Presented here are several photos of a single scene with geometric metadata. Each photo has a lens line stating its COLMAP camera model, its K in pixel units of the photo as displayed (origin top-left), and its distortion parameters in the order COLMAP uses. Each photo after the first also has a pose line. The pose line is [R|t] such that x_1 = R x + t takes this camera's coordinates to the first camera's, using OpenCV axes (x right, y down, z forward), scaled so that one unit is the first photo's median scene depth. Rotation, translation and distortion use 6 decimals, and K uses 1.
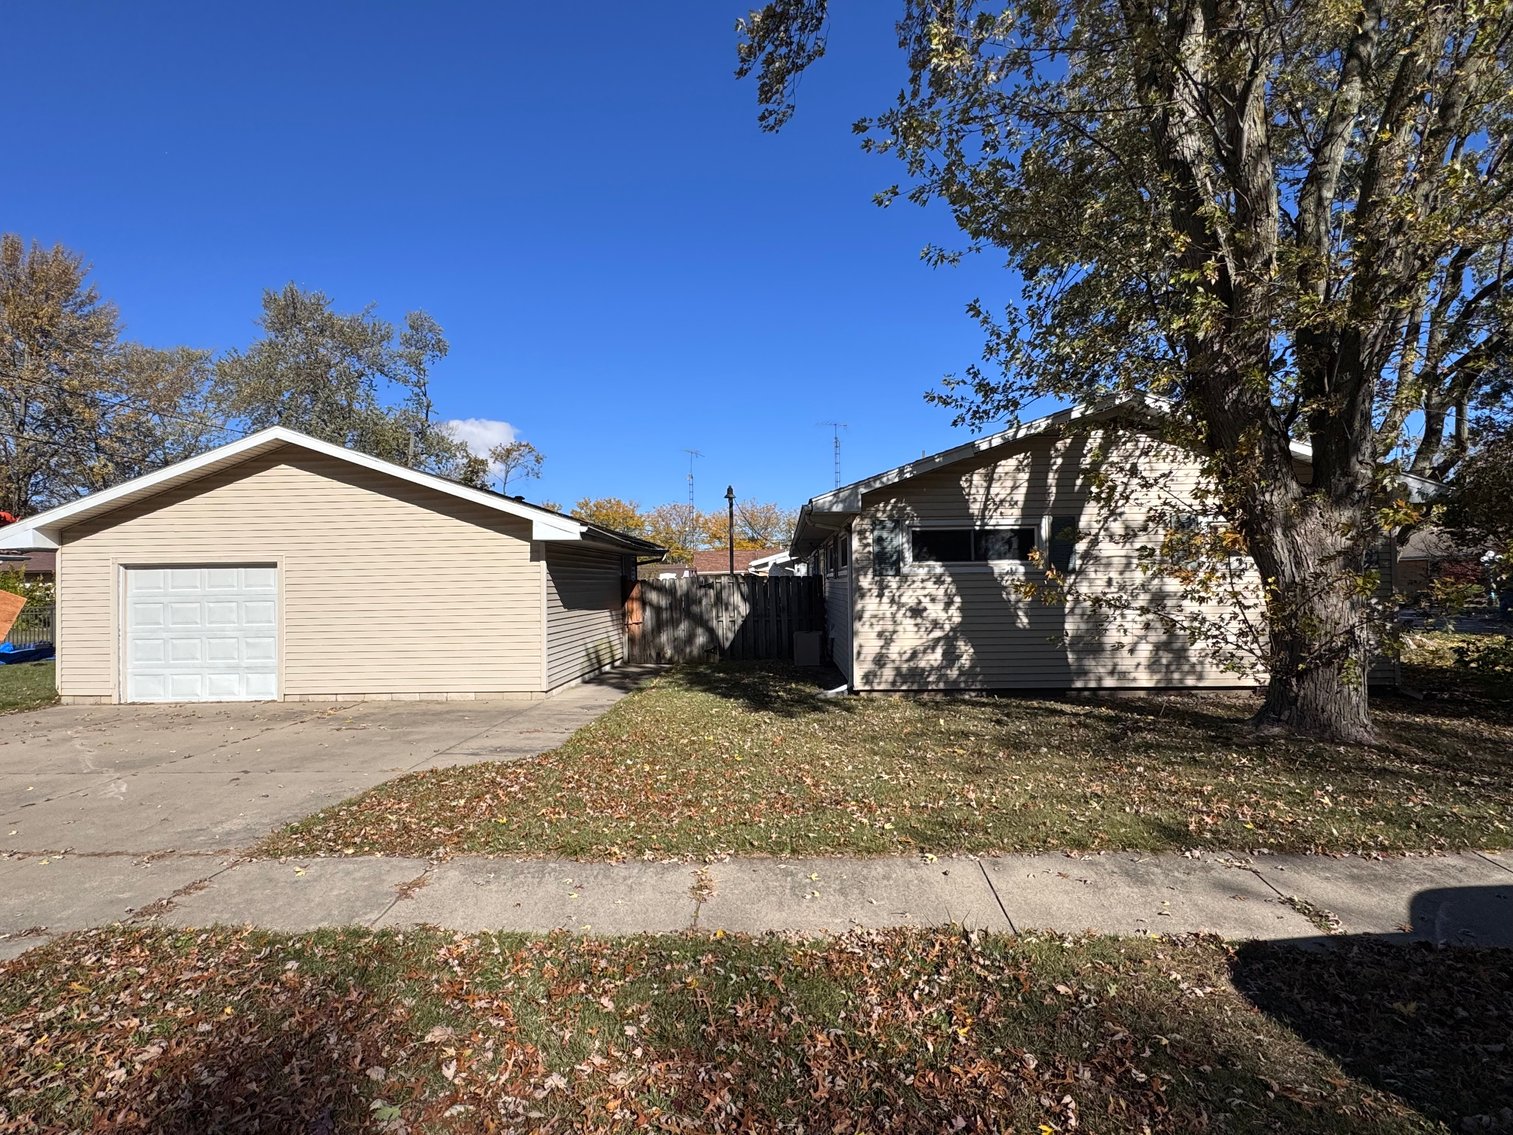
lens RADIAL K [[829.1, 0, 754.9], [0, 829.1, 567.0], [0, 0, 1]] dist [0.002057, -0.000010]
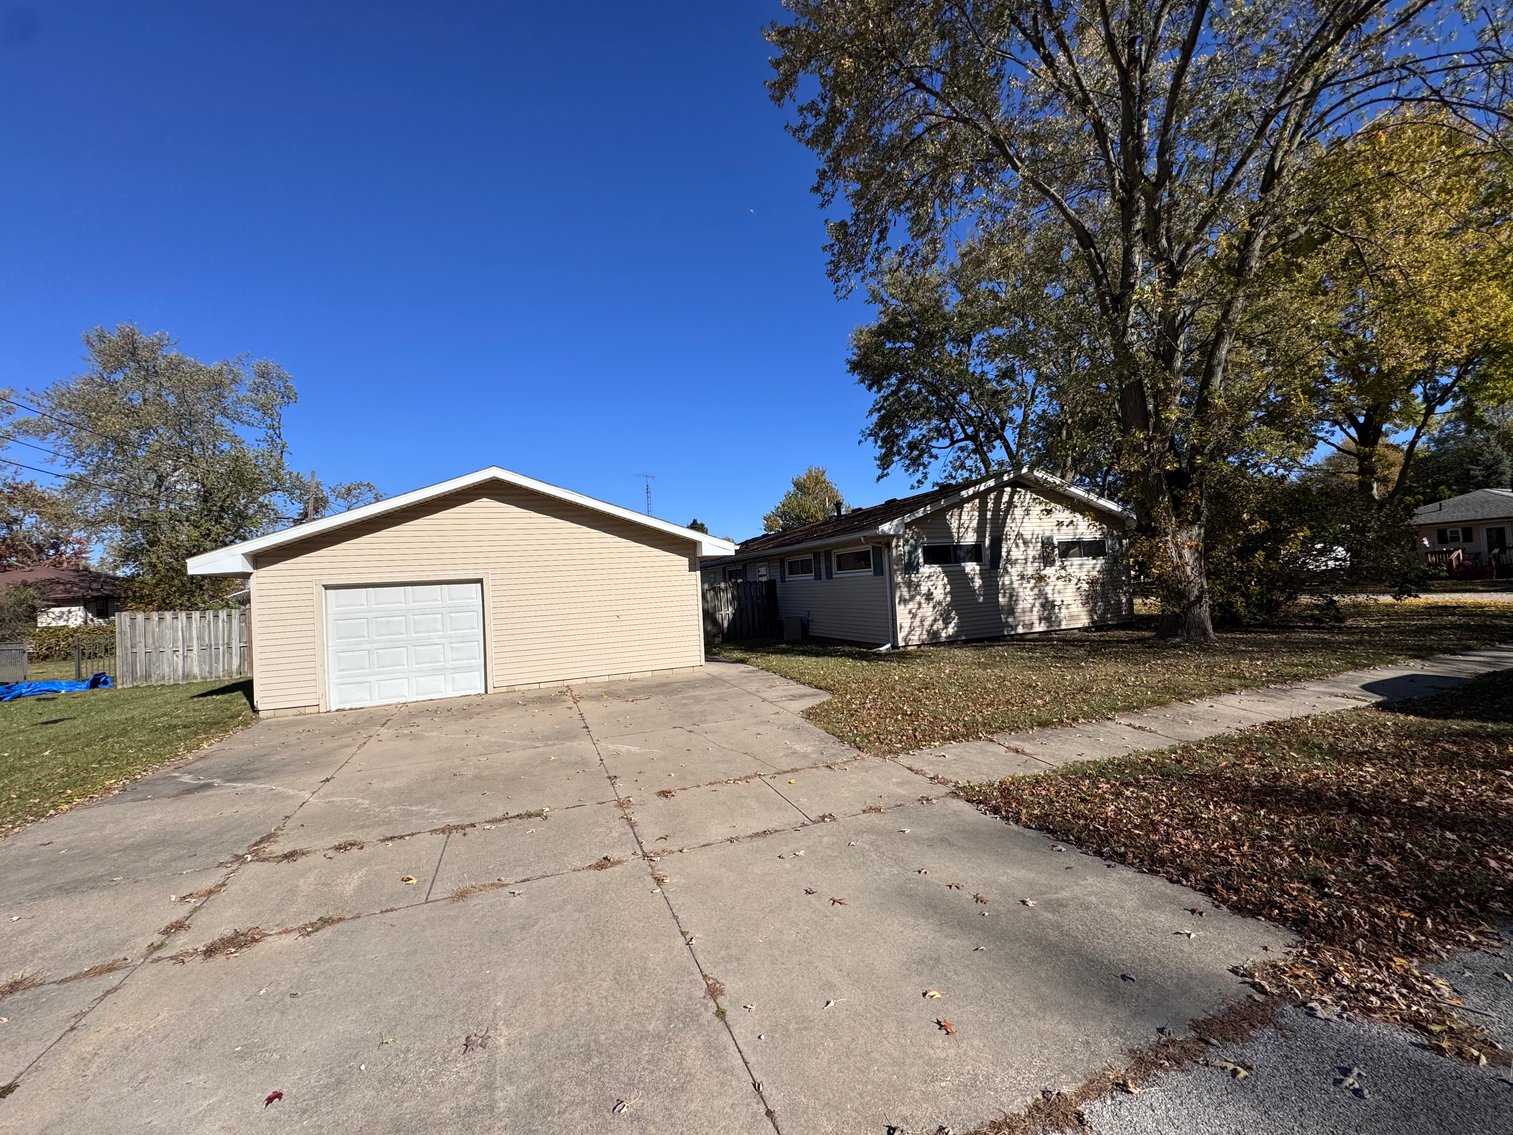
lens RADIAL K [[608.3, 0, 759.5], [0, 608.3, 567.4], [0, 0, 1]] dist [0.001082, 0.000856]
pose [[0.918673, -0.025359, 0.394203, -0.580521], [0.034540, 0.999272, -0.016211, 0.006550], [-0.393505, 0.028508, 0.918880, 0.026384]]
